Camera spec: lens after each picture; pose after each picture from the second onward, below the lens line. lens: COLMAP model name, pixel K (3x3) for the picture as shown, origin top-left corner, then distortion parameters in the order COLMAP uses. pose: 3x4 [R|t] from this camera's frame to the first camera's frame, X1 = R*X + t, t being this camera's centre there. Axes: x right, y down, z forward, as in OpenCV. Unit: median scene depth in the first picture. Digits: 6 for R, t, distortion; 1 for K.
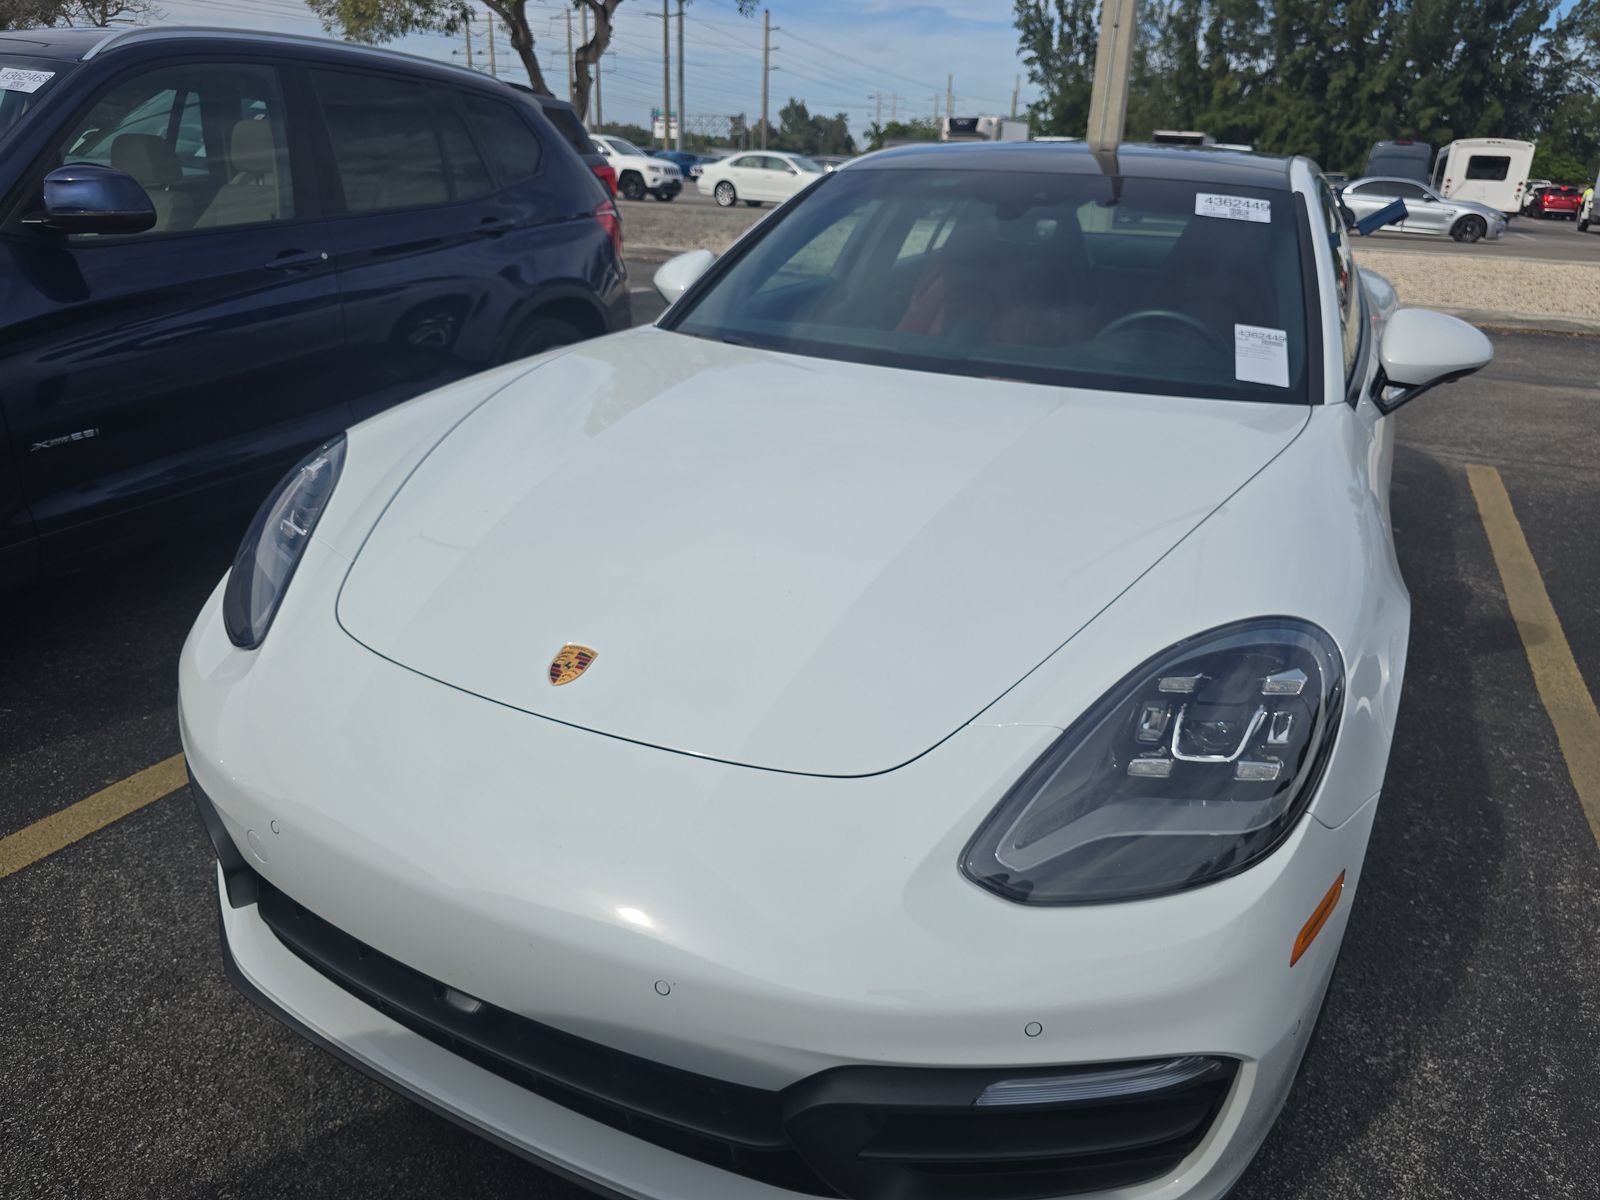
lens RADIAL K [[1108.7, 0, 809.3], [0, 1108.7, 593.7], [0, 0, 1]] dist [0.024784, -0.033888]
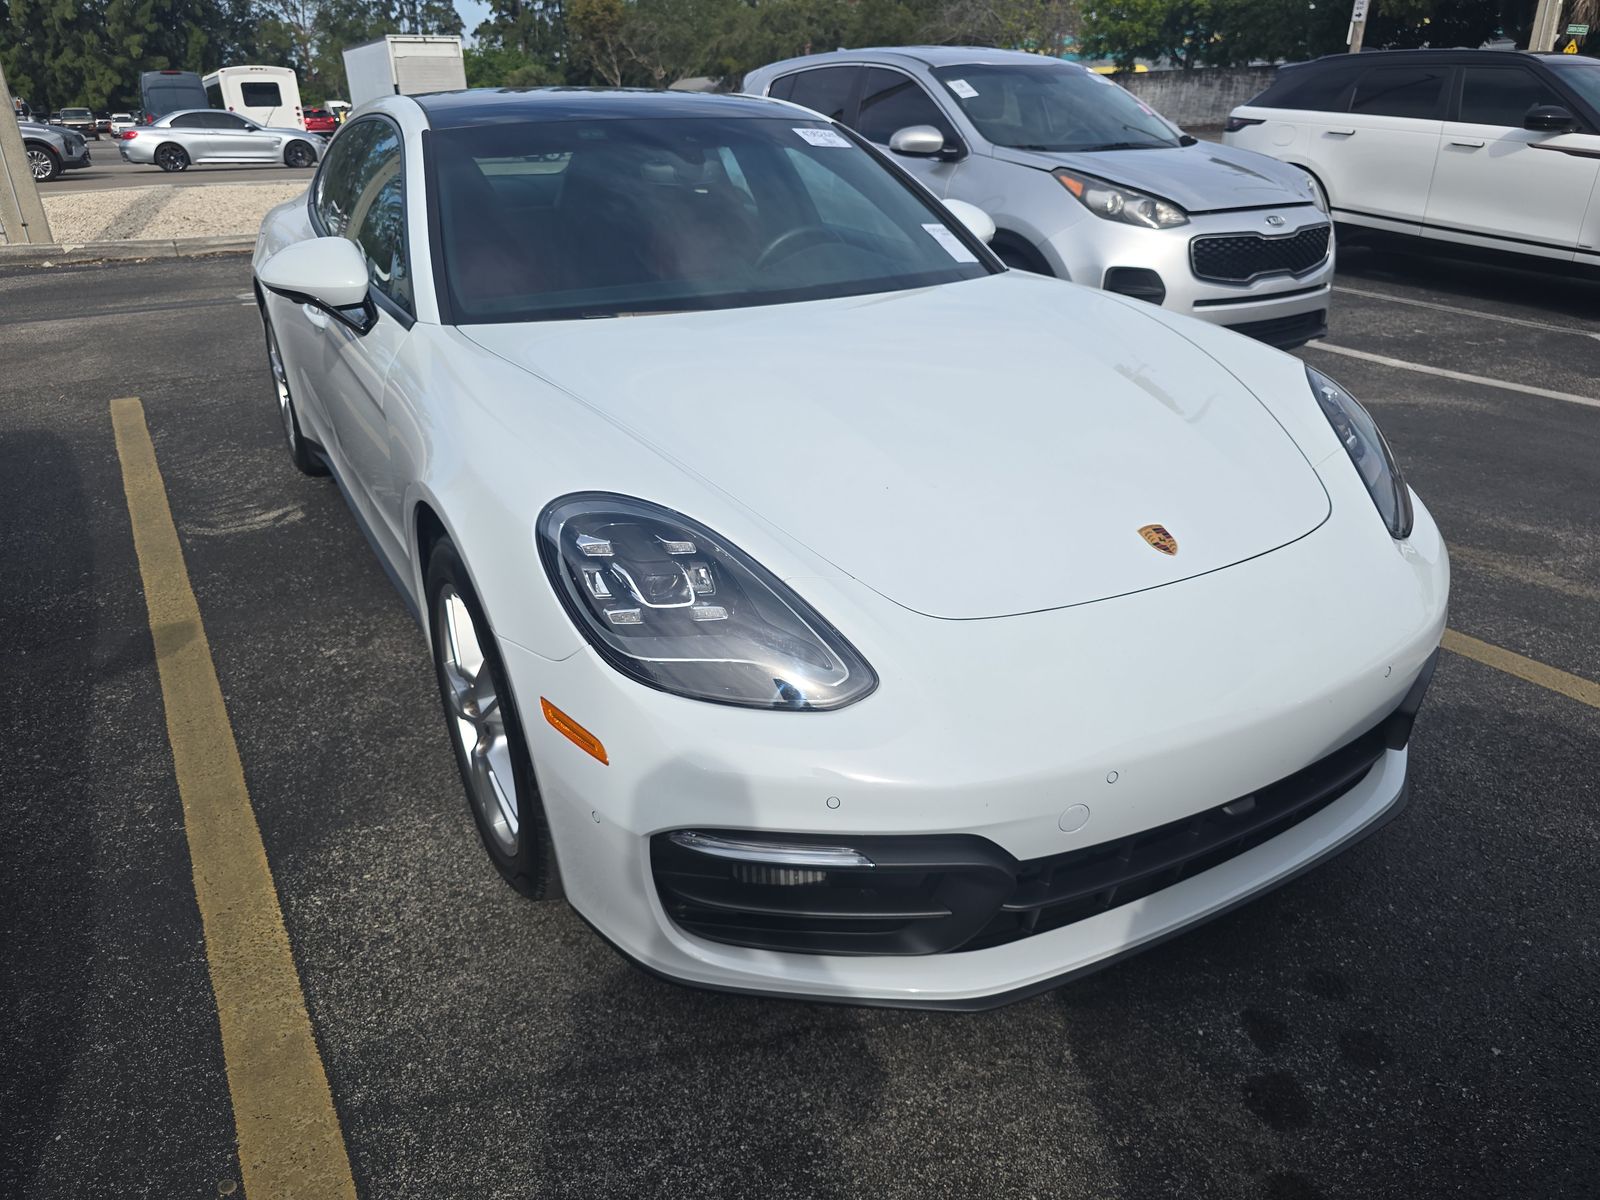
lens RADIAL K [[1108.7, 0, 809.3], [0, 1108.7, 593.7], [0, 0, 1]] dist [0.024784, -0.033888]
pose [[0.530062, -0.377864, 0.759114, -0.102768], [0.334872, 0.915739, 0.221998, -0.021243], [-0.779035, 0.136533, 0.611934, 0.041172]]
